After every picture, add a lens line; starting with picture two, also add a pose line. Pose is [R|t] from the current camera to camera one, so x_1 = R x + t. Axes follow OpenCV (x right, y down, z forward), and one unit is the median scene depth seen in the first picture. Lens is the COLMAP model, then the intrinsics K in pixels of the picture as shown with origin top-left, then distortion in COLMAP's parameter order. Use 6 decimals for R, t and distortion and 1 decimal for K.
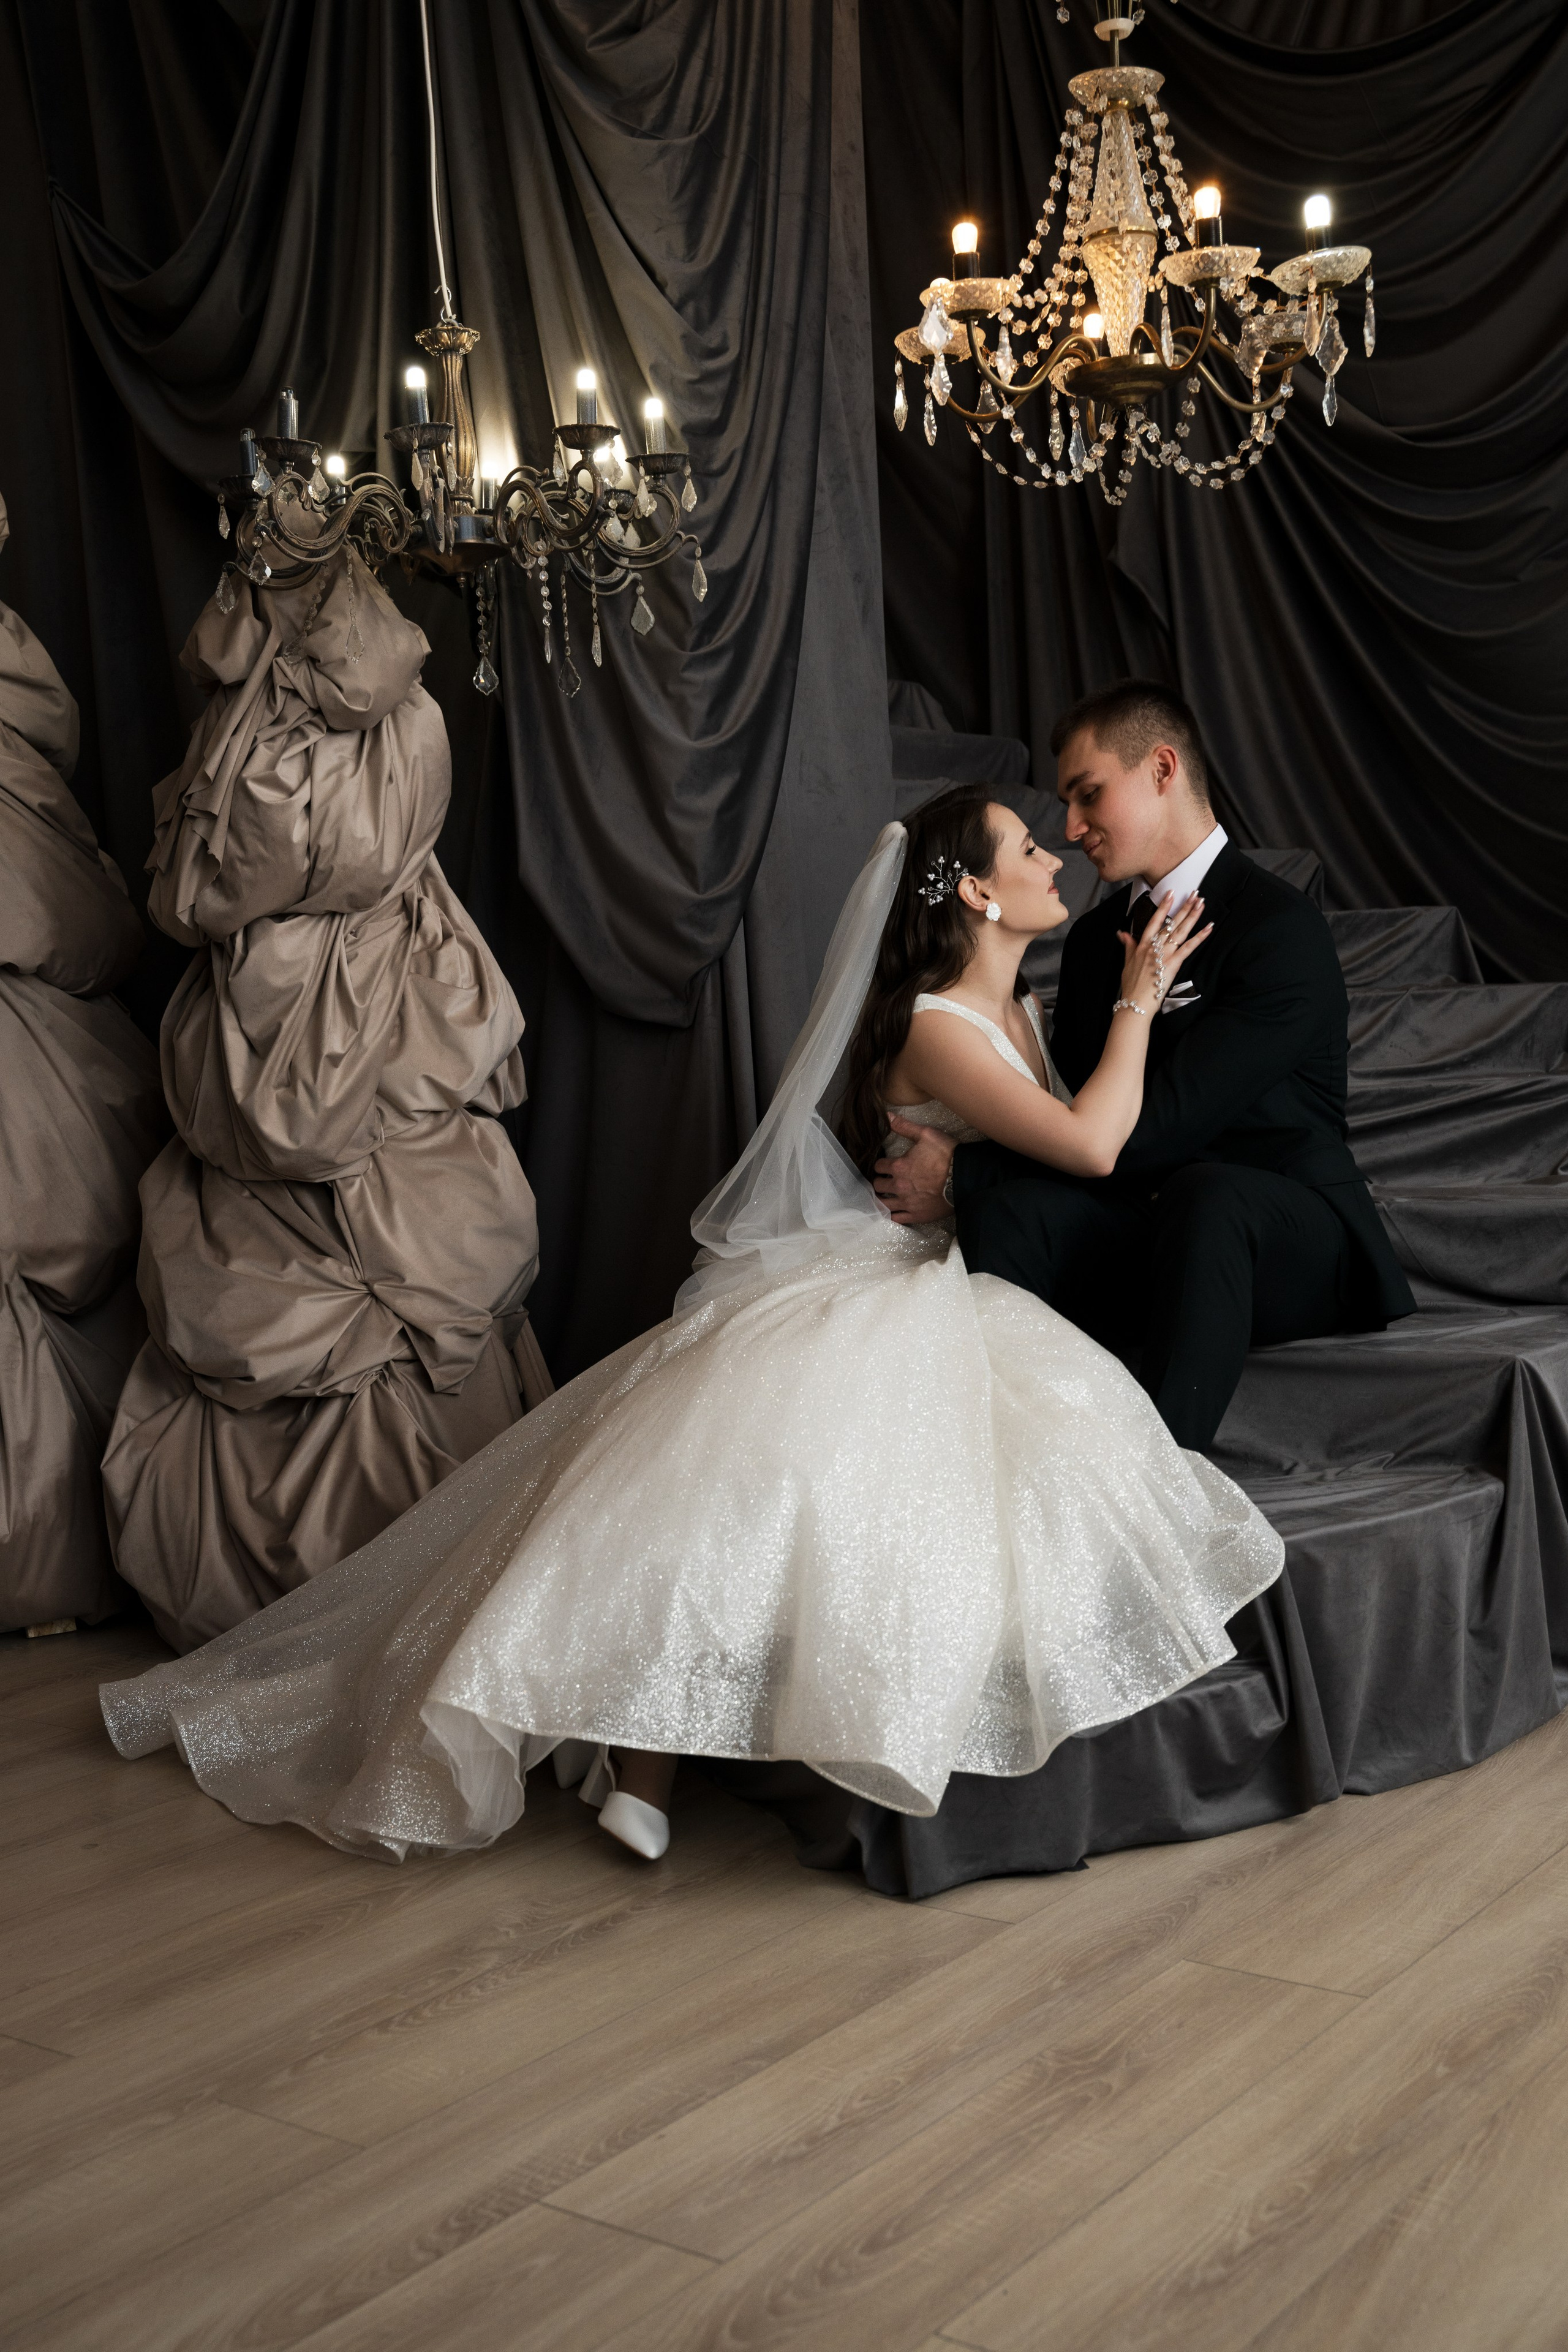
lens RADIAL K [[2462.0, 0, 791.1], [0, 2462.0, 1238.0], [0, 0, 1]] dist [0.015629, -0.014877]
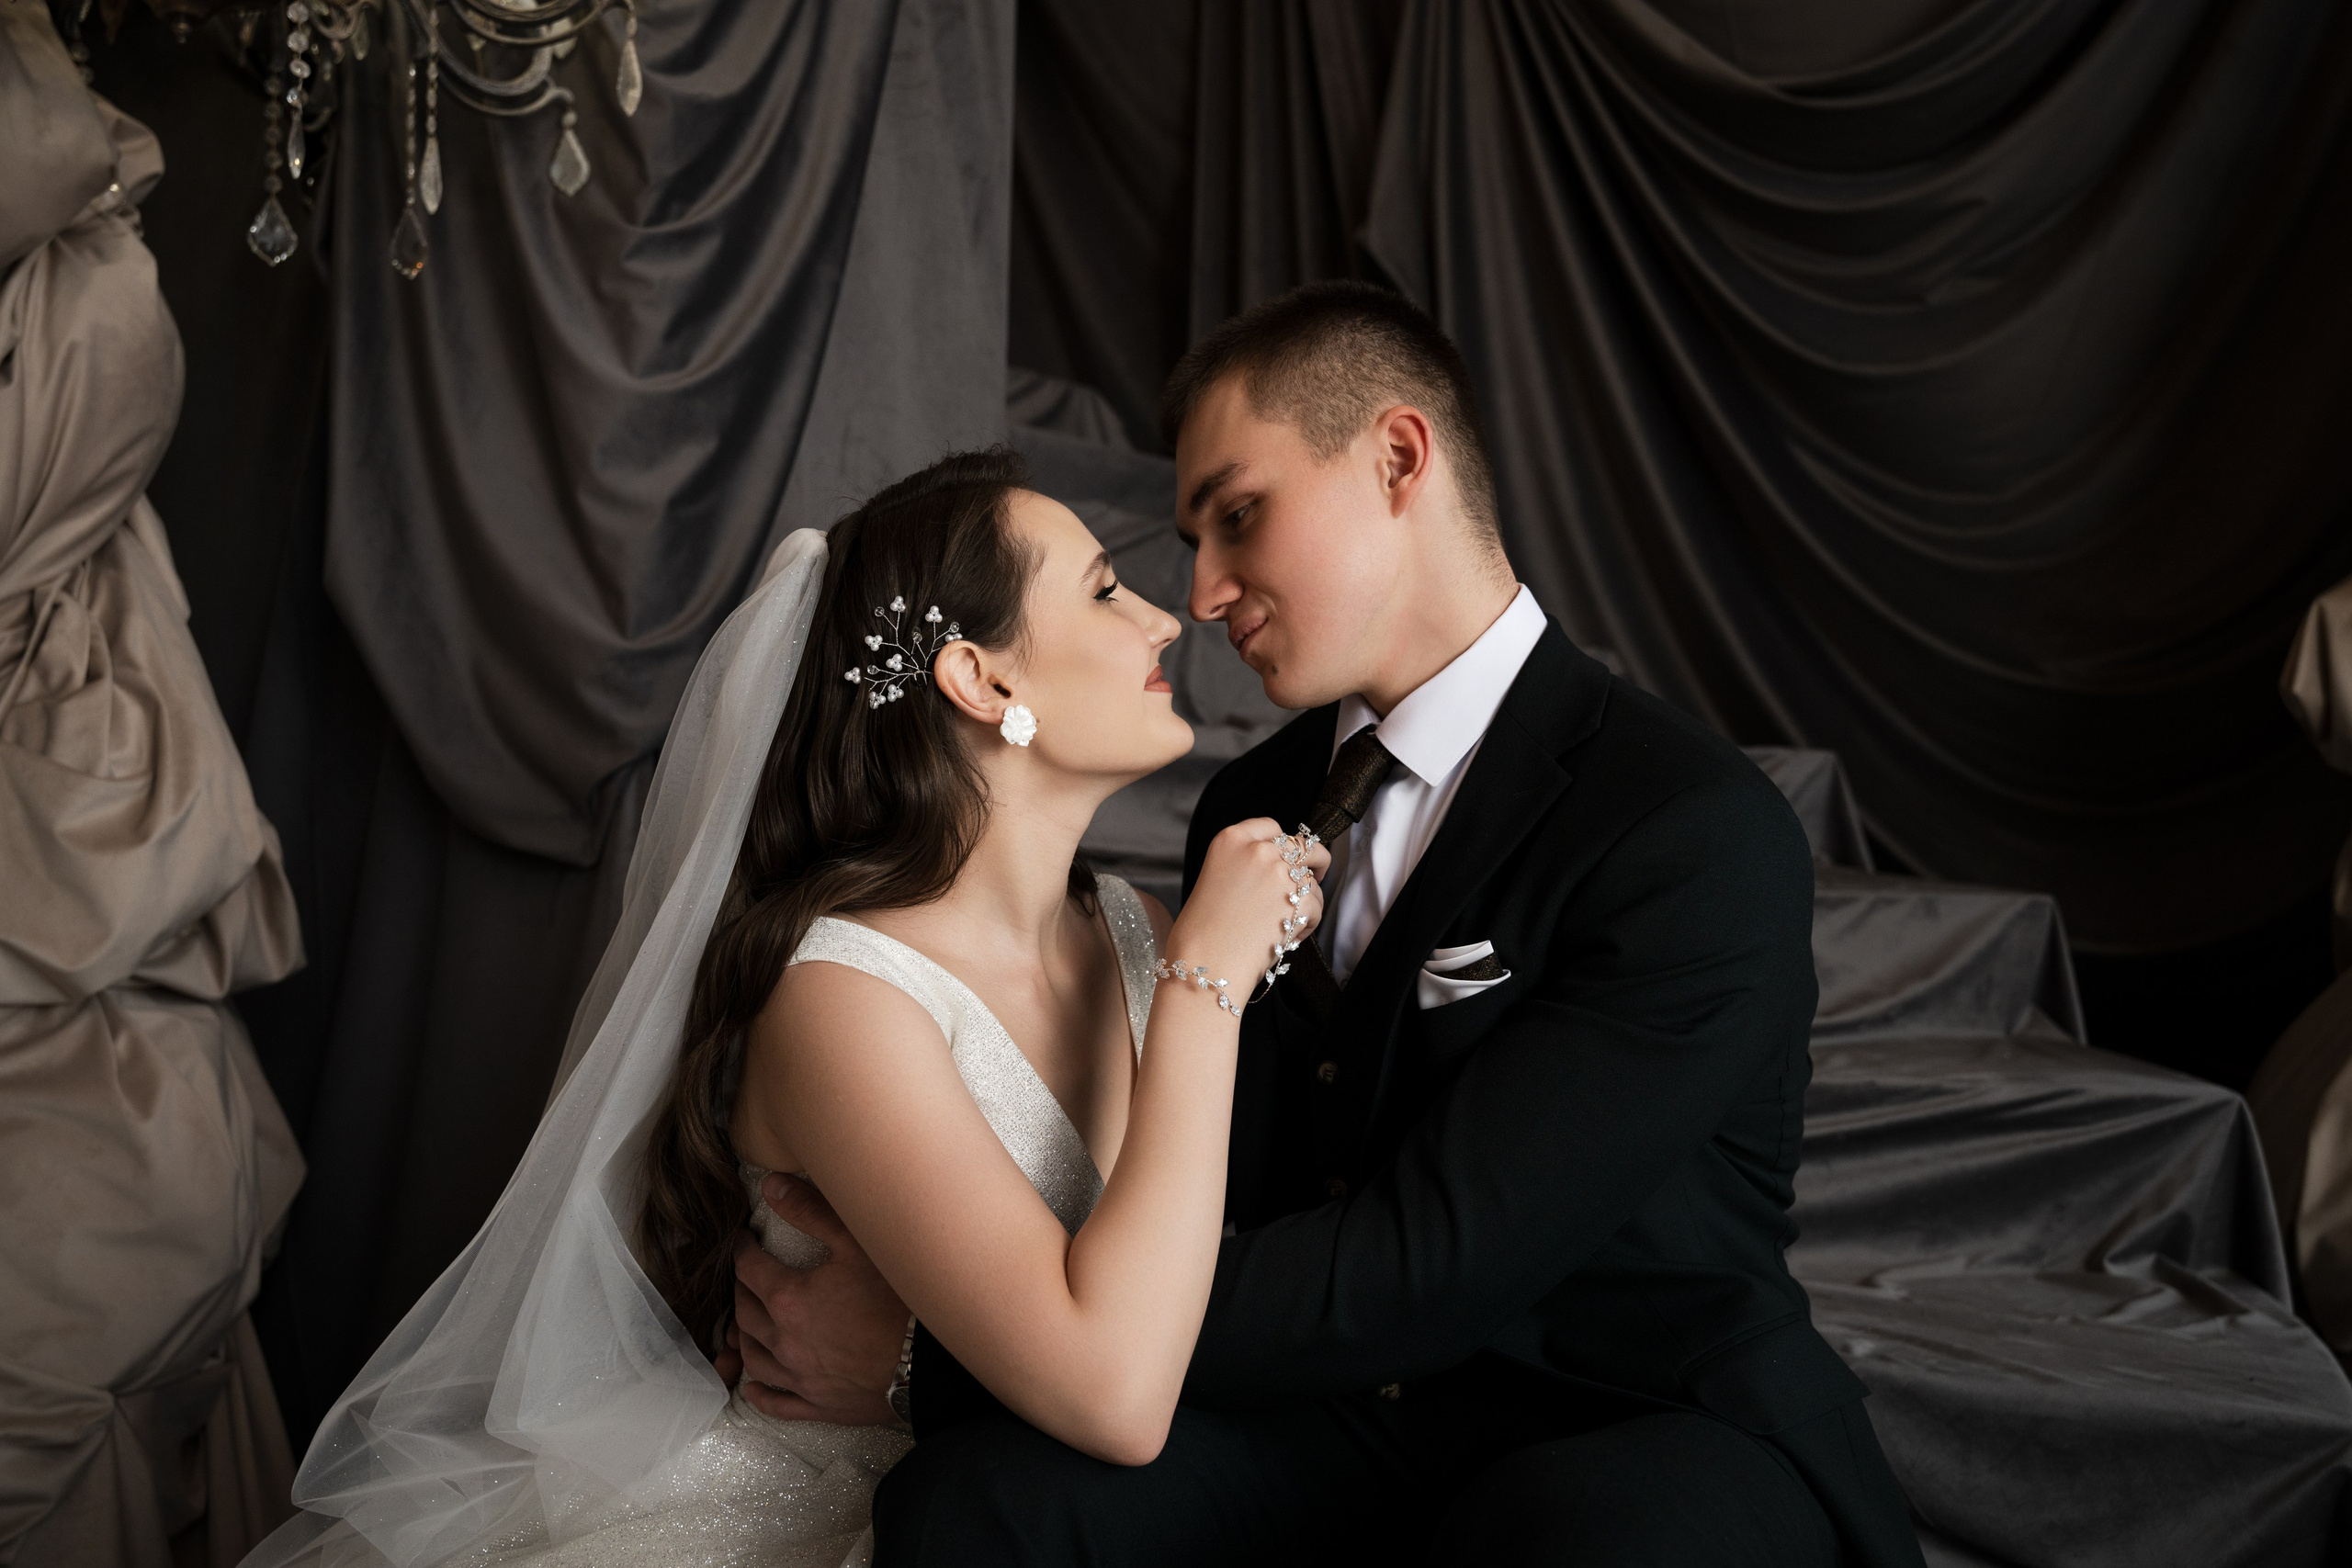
lens RADIAL K [[2461.7, 0, 1176.0], [0, 2461.7, 784.0], [0, 0, 1]] dist [0.015629, -0.014877]
pose [[0.994445, 0.078172, 0.070480, 0.057029], [-0.071482, 0.993106, -0.092901, -0.066515], [-0.077257, 0.087347, 0.993178, 0.452845]]
